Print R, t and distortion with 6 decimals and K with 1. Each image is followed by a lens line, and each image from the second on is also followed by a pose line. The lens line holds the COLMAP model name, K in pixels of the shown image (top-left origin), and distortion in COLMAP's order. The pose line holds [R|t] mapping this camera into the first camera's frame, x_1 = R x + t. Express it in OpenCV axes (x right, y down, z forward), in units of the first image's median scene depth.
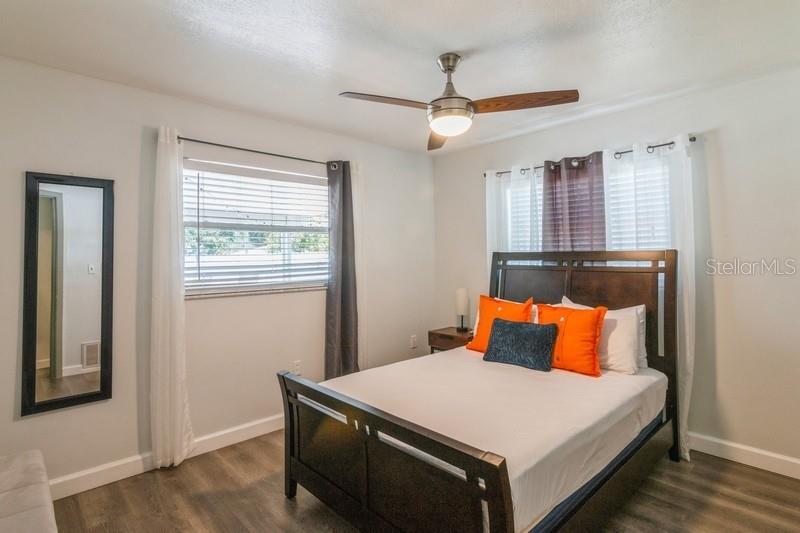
lens RADIAL K [[422.6, 0, 396.9], [0, 422.6, 248.2], [0, 0, 1]] dist [-0.000857, 0.000000]
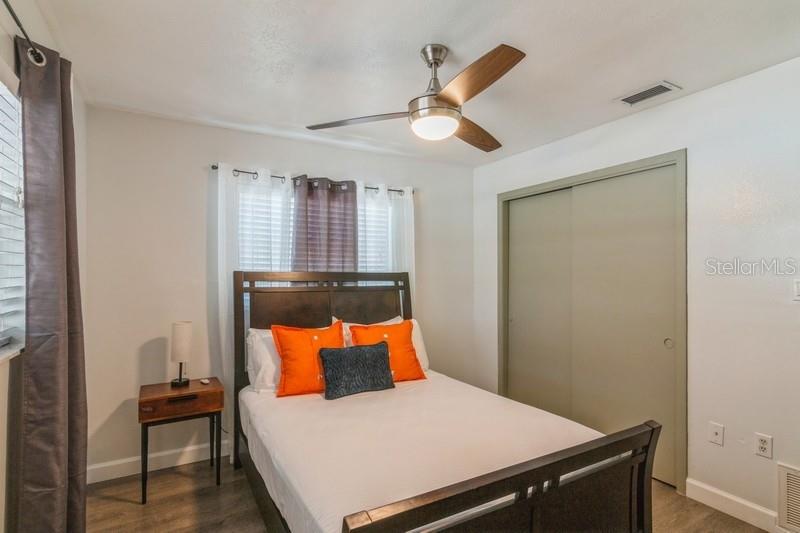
lens RADIAL K [[406.3, 0, 399.9], [0, 406.3, 270.0], [0, 0, 1]] dist [0.000530, 0.000012]
pose [[0.230354, 0.022341, 0.972850, -0.507663], [-0.022635, 0.999589, -0.017596, 0.016390], [-0.972844, -0.017967, 0.230765, 0.630100]]
